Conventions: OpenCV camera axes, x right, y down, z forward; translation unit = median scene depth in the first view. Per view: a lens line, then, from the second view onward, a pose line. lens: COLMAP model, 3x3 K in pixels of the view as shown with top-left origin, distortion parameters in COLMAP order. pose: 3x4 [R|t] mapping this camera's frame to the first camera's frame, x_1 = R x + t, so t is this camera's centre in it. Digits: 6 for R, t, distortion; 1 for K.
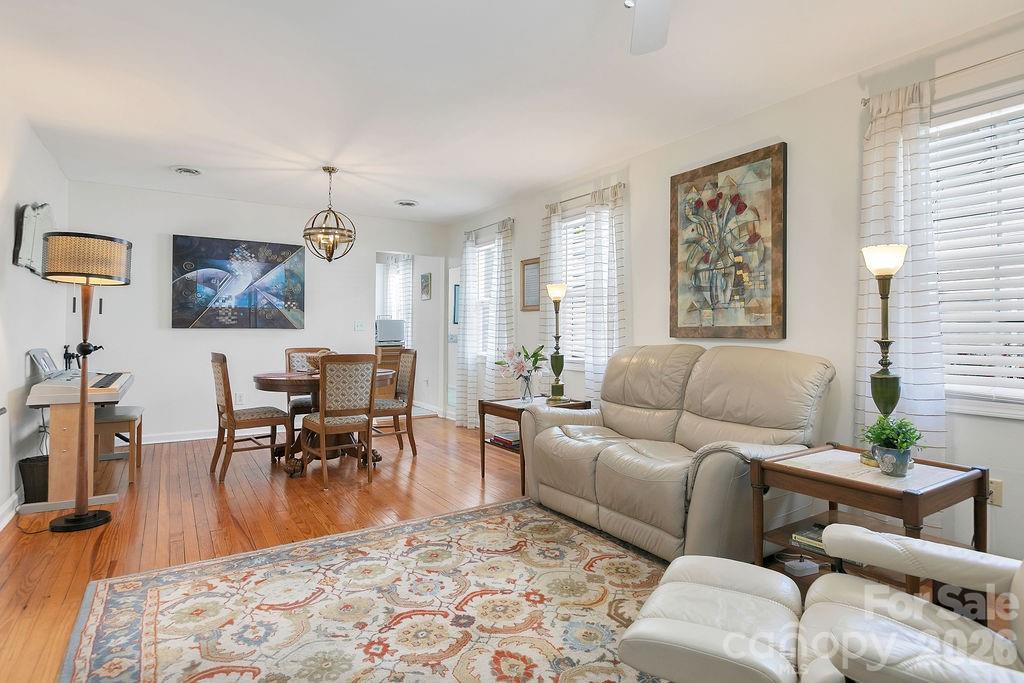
lens RADIAL K [[529.4, 0, 518.6], [0, 529.4, 324.4], [0, 0, 1]] dist [-0.000942, -0.000068]
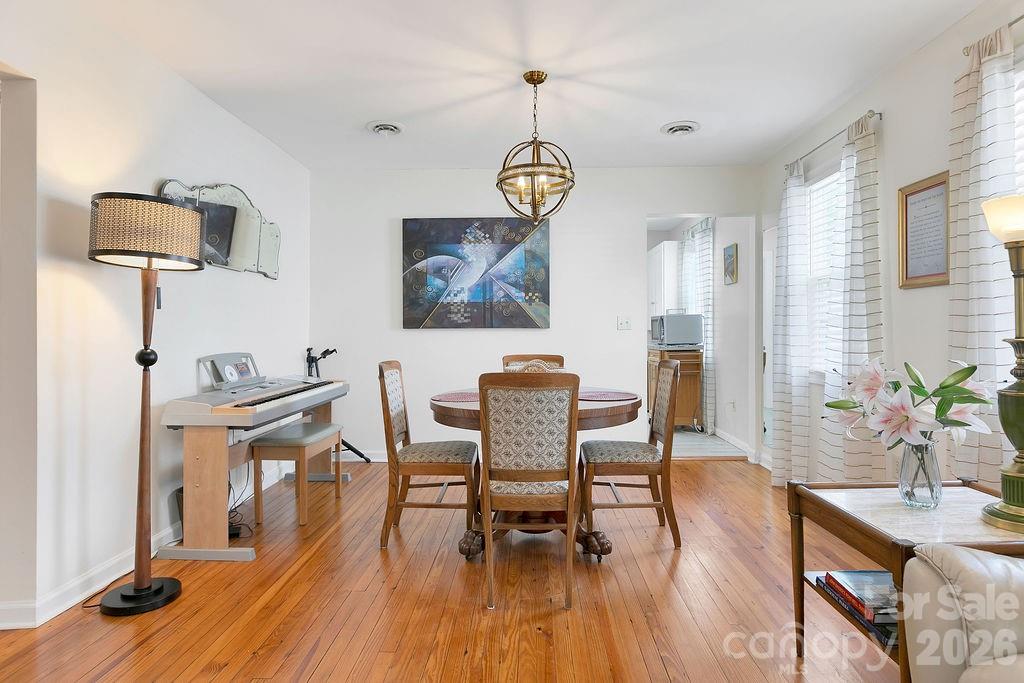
lens RADIAL K [[550.8, 0, 521.6], [0, 550.8, 330.5], [0, 0, 1]] dist [-0.001625, 0.000399]
pose [[0.826332, -0.006887, -0.563141, 0.001679], [0.014023, 0.999867, 0.008348, 0.005216], [0.563009, -0.014795, 0.826318, 0.363014]]
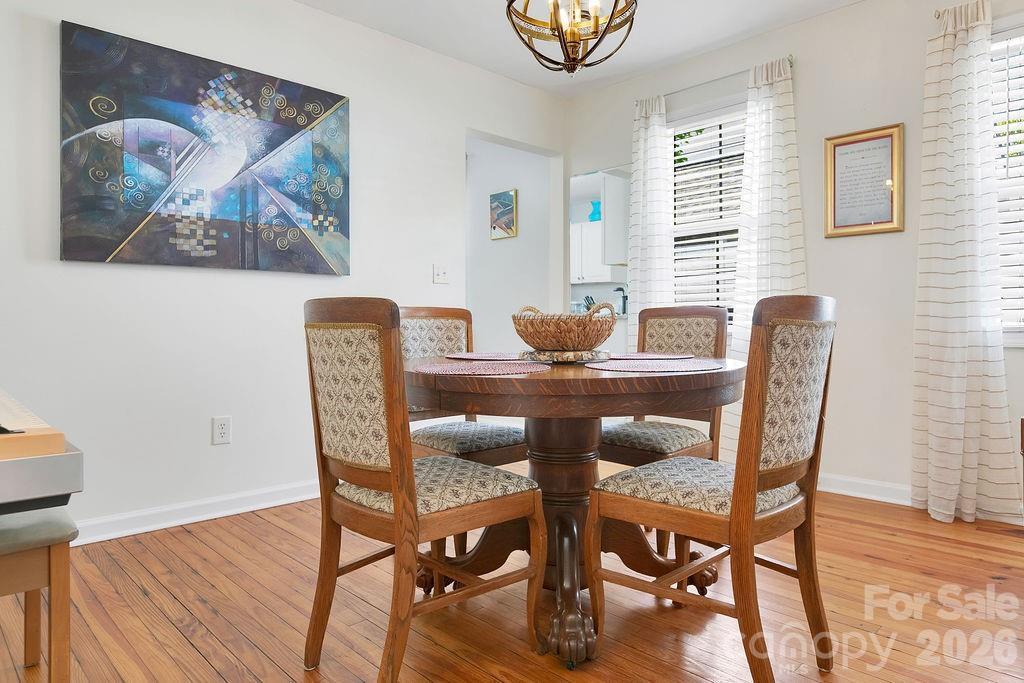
lens RADIAL K [[648.9, 0, 515.3], [0, 648.9, 321.4], [0, 0, 1]] dist [0.004415, 0.001728]
pose [[0.981635, -0.004576, 0.190712, -0.404432], [0.002806, 0.999950, 0.009551, 0.047557], [-0.190747, -0.008840, 0.981599, 0.448016]]
